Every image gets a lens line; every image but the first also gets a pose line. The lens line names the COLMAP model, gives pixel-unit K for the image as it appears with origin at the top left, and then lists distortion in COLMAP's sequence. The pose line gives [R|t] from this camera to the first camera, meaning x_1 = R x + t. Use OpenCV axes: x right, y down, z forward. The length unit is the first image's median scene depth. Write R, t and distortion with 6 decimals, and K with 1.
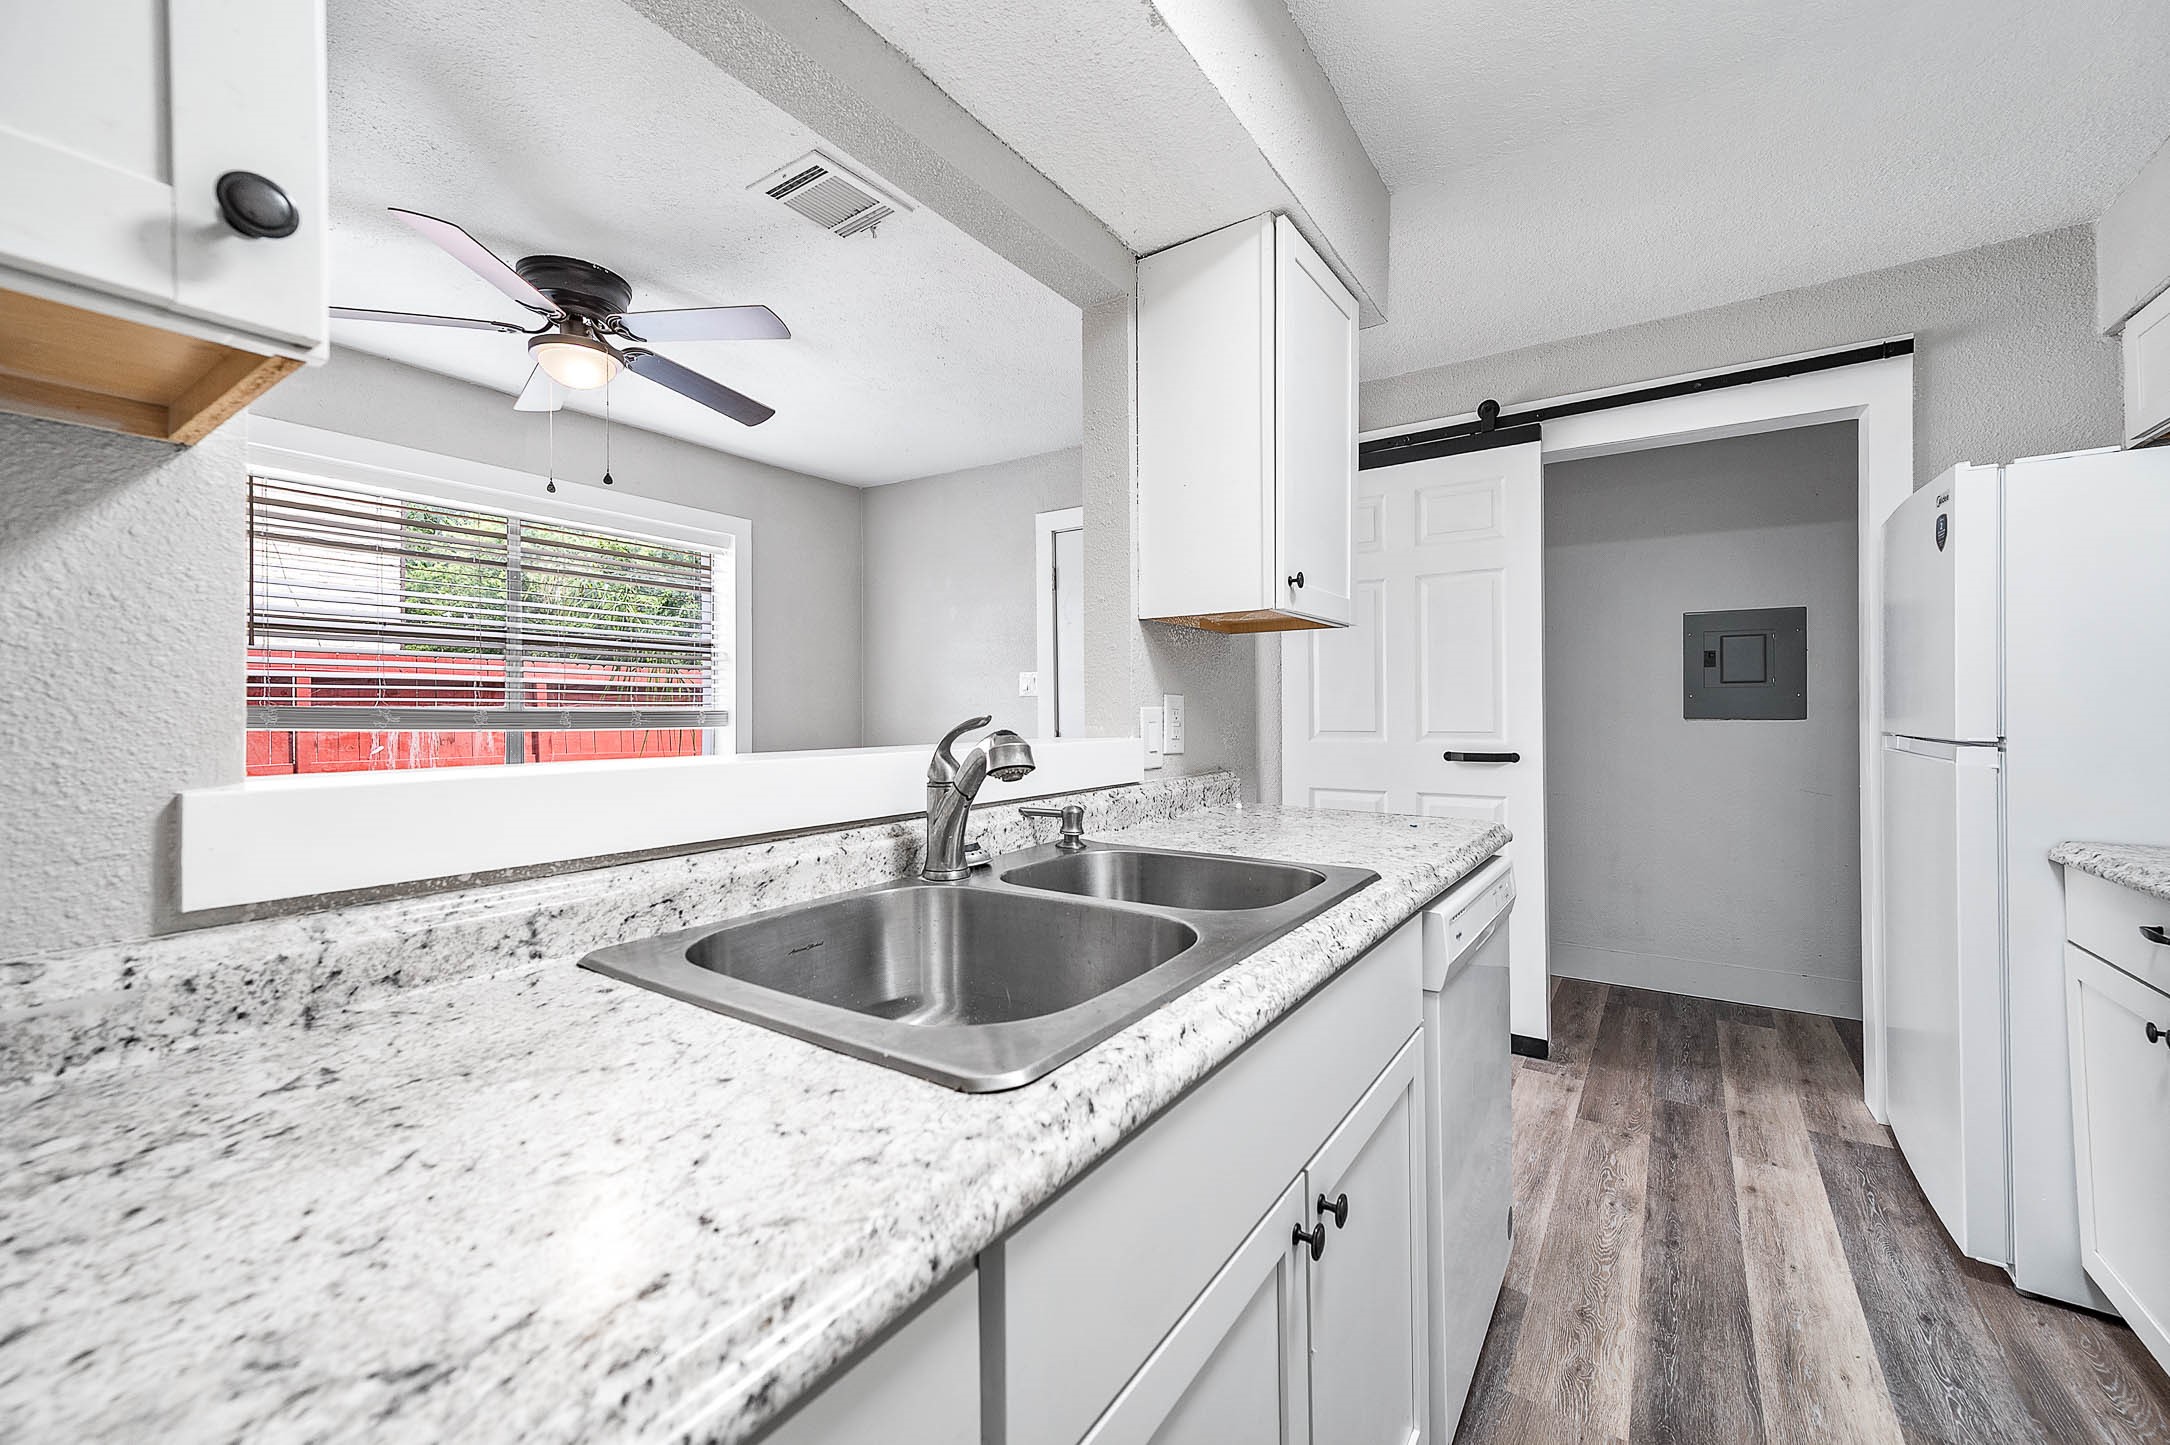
lens RADIAL K [[853.5, 0, 1088.0], [0, 853.5, 705.4], [0, 0, 1]] dist [0.013937, 0.000313]
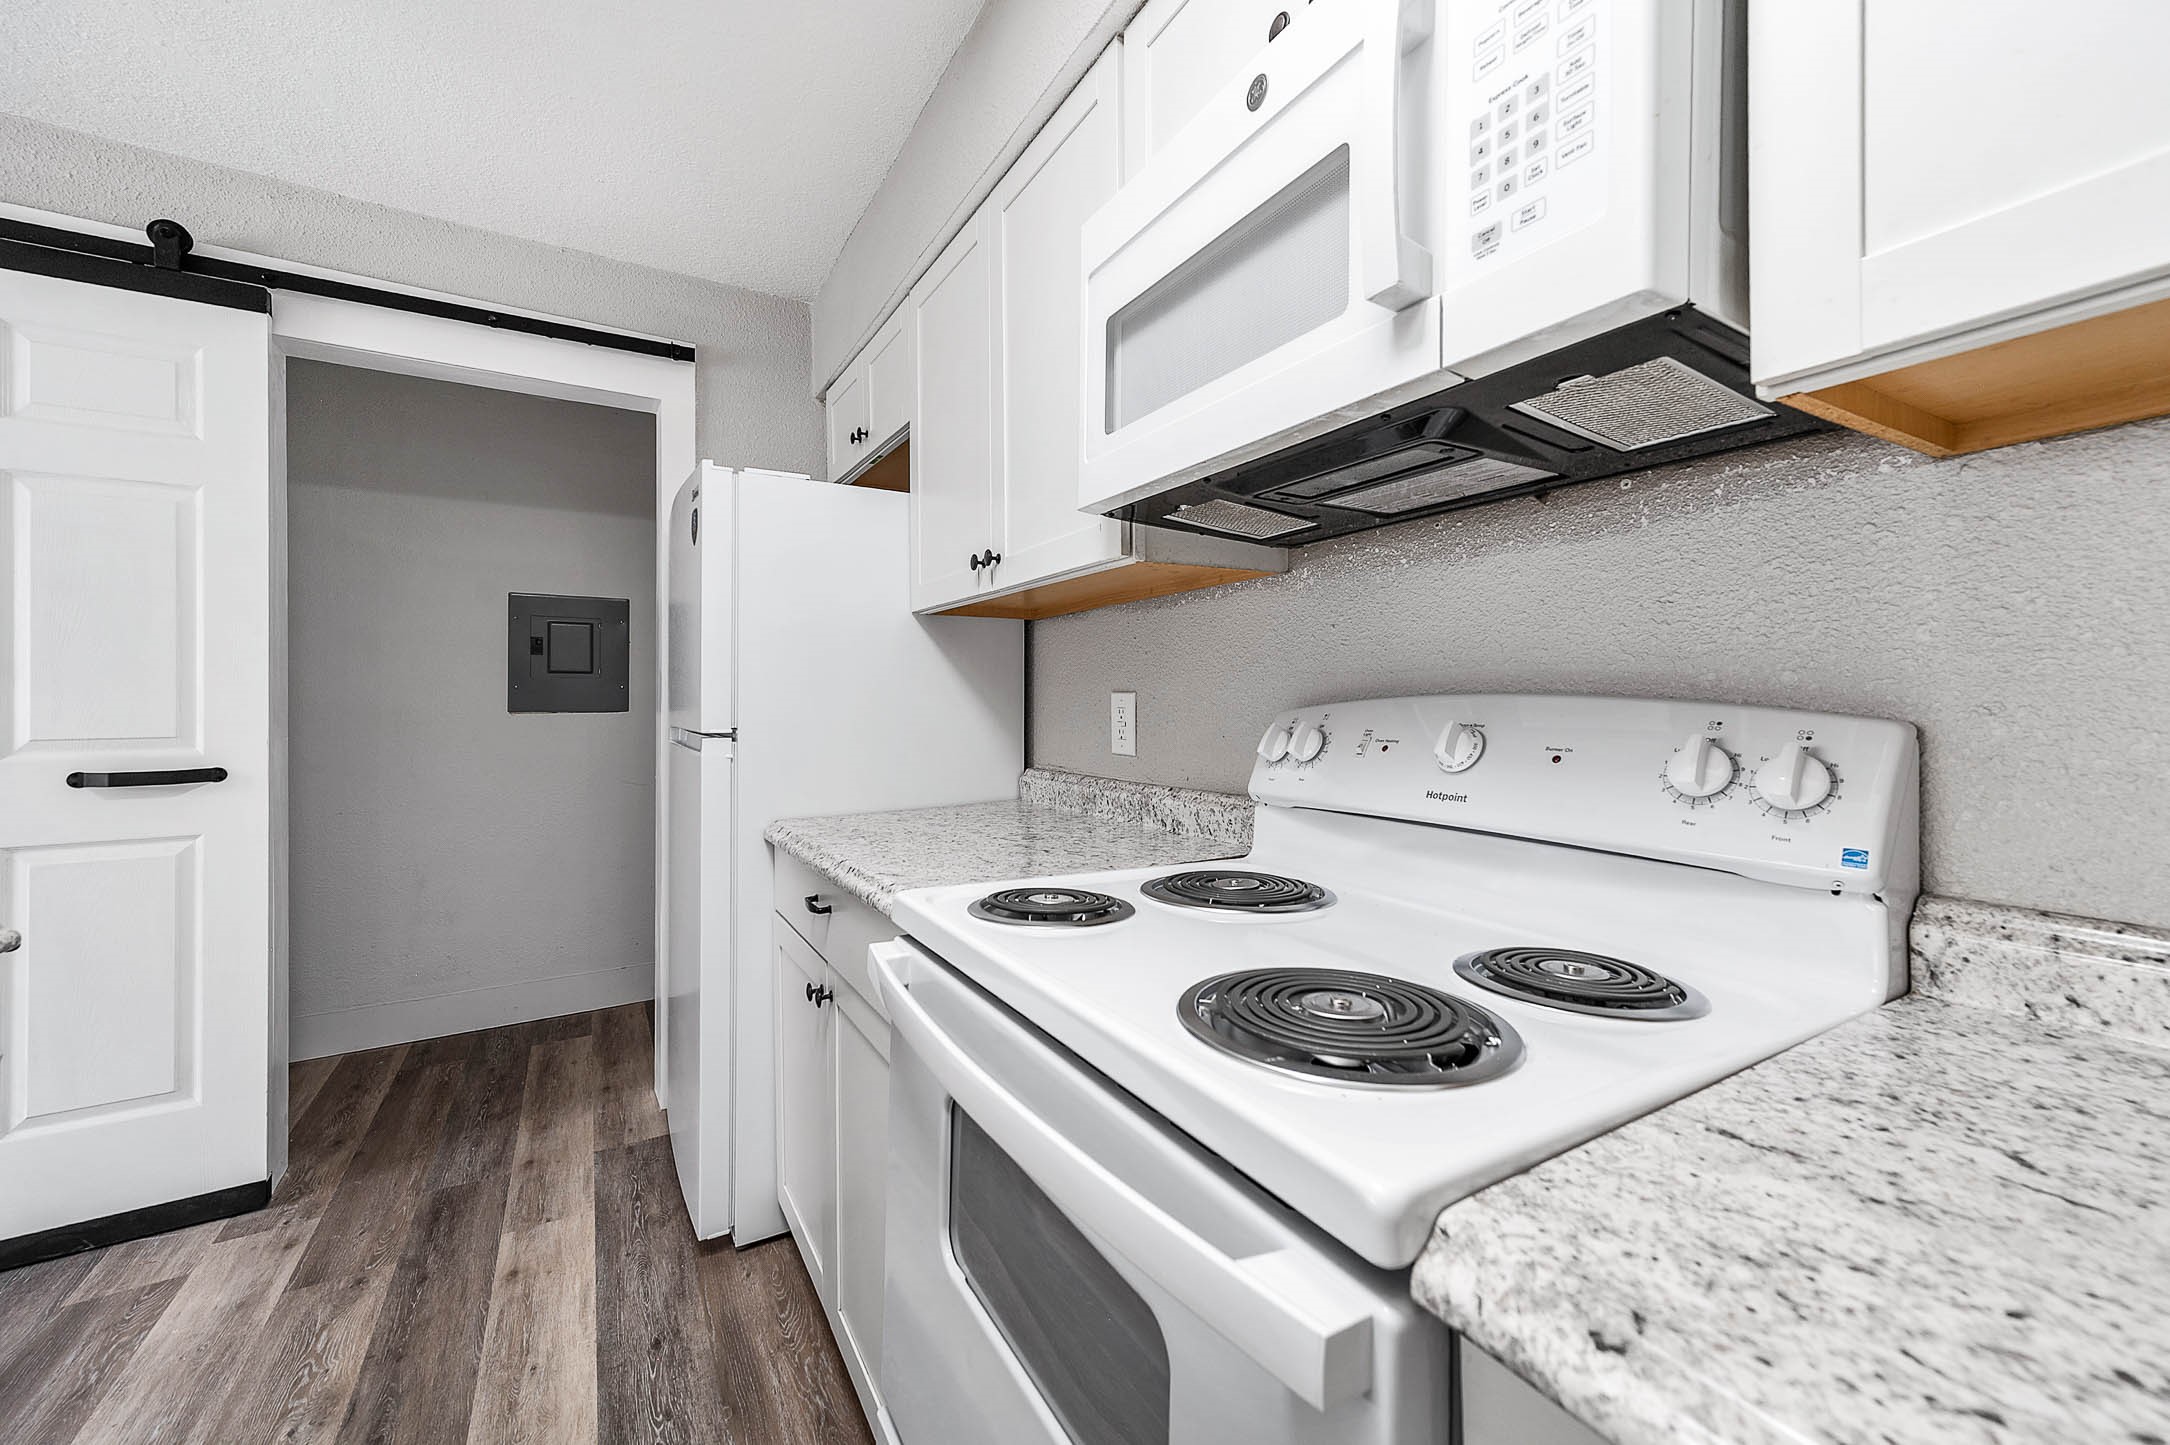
lens RADIAL K [[853.5, 0, 1083.7], [0, 853.5, 722.4], [0, 0, 1]] dist [0.013937, 0.000313]
pose [[0.429846, -0.022977, 0.902610, 0.293686], [-0.004166, 0.999615, 0.027431, -0.000948], [-0.902893, -0.015551, 0.429584, 0.166169]]
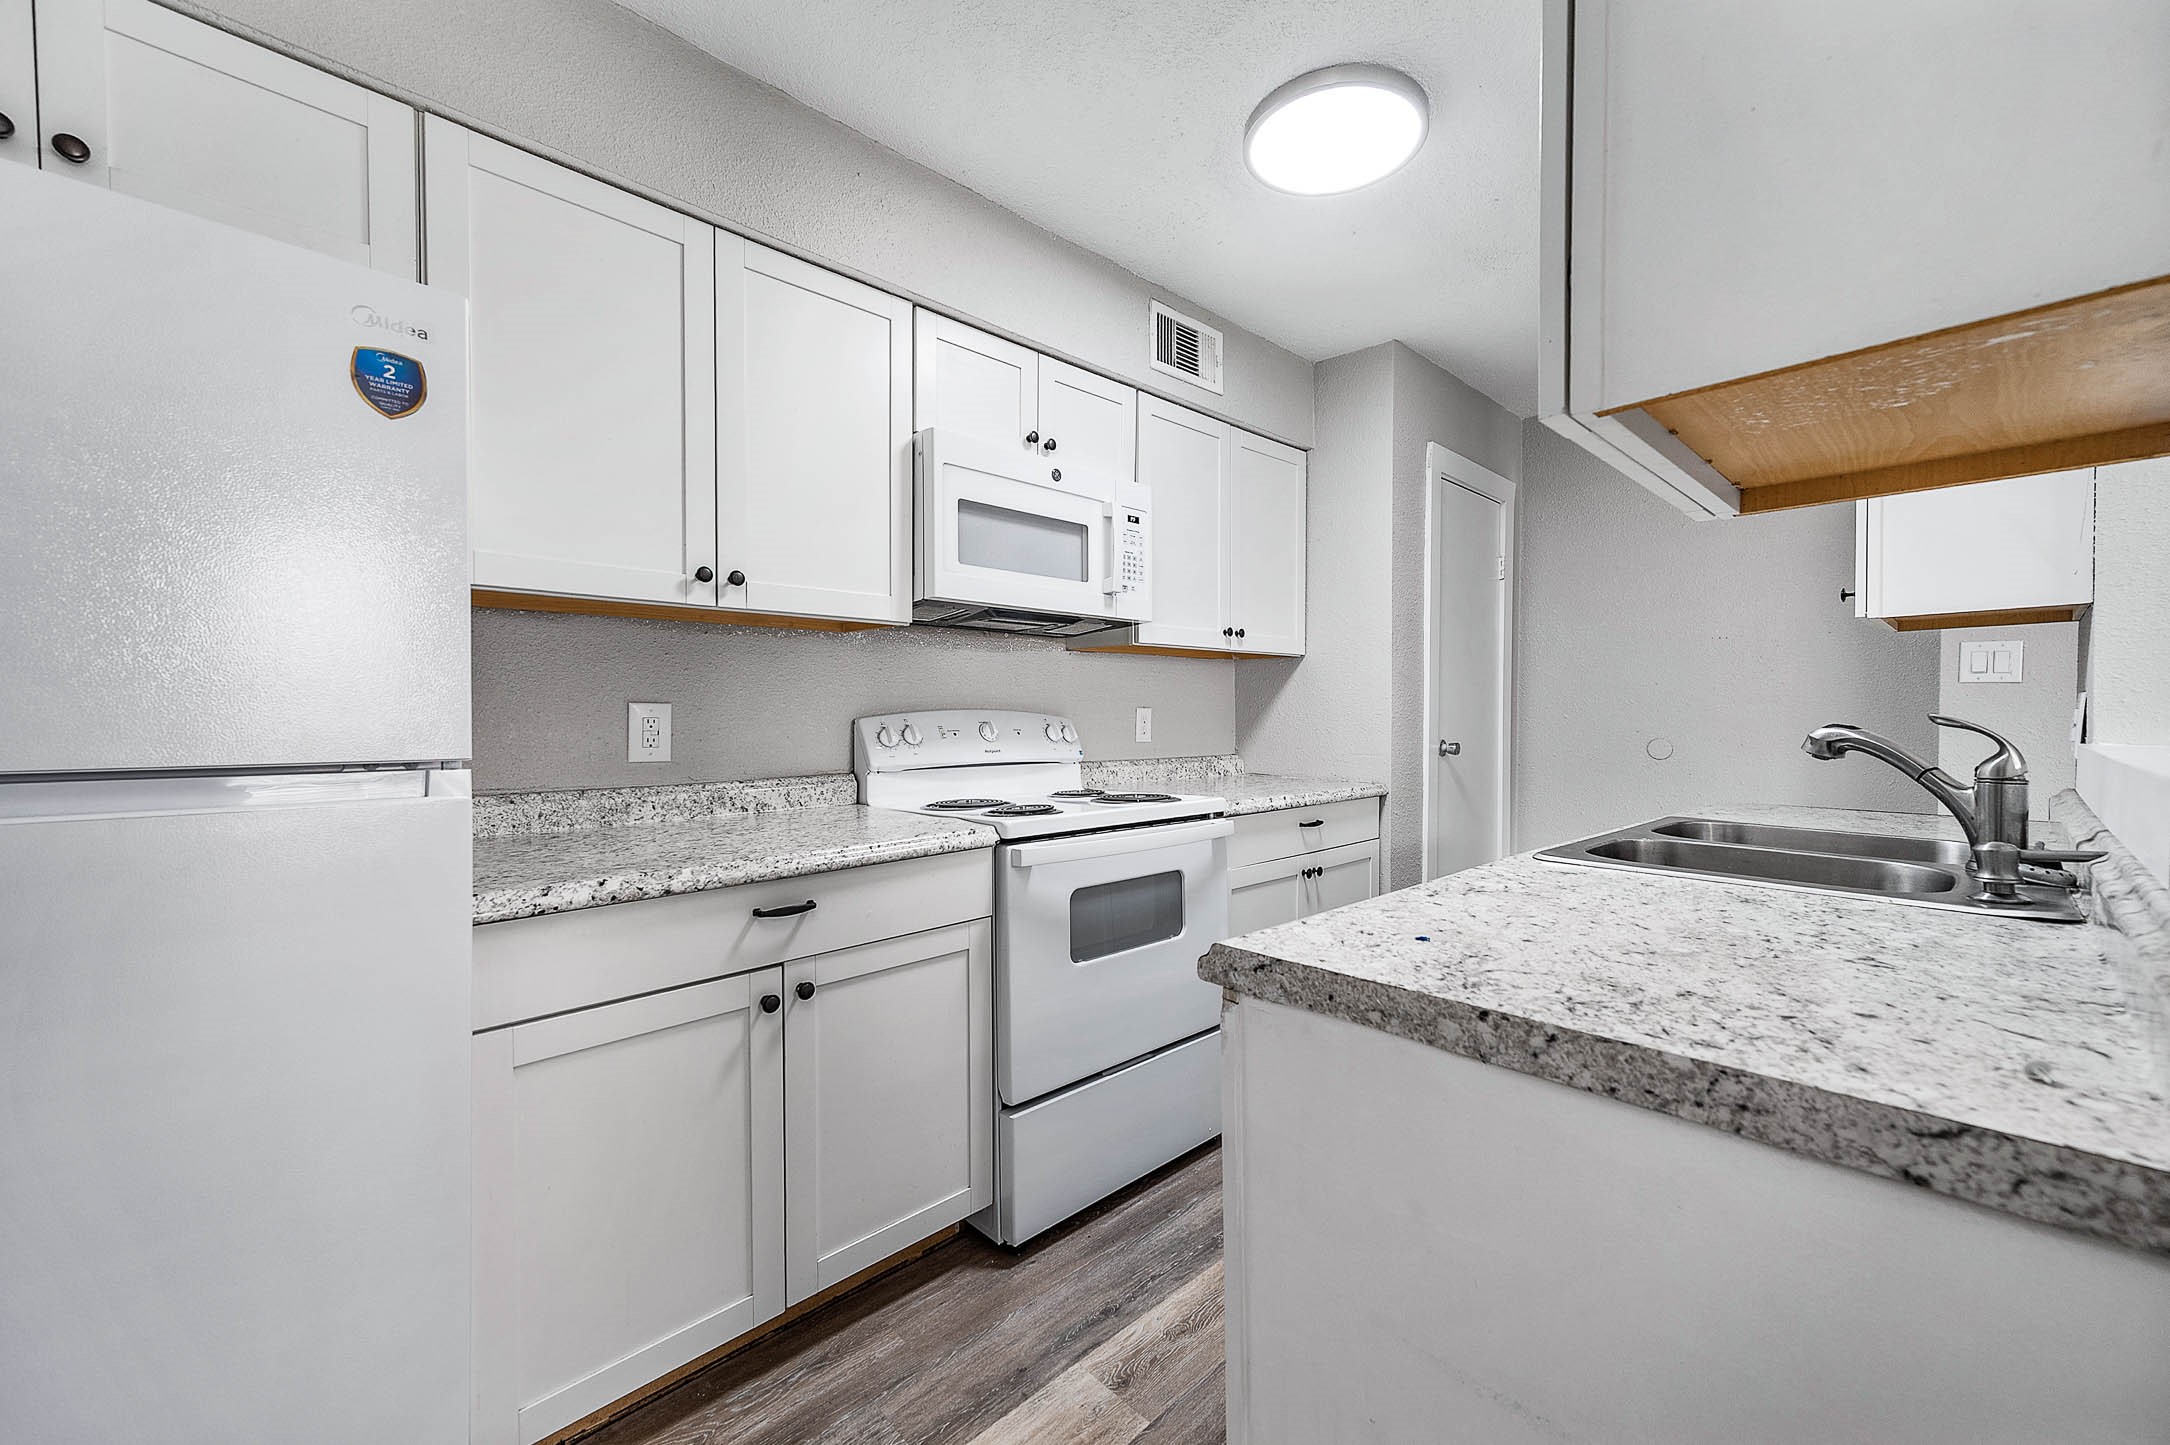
lens RADIAL K [[853.5, 0, 1090.0], [0, 853.5, 717.1], [0, 0, 1]] dist [0.013937, 0.000313]
pose [[-0.978315, -0.001007, 0.207120, 0.482549], [-0.002146, 0.999984, -0.005274, 0.015457], [-0.207111, -0.005604, -0.978301, 1.564453]]
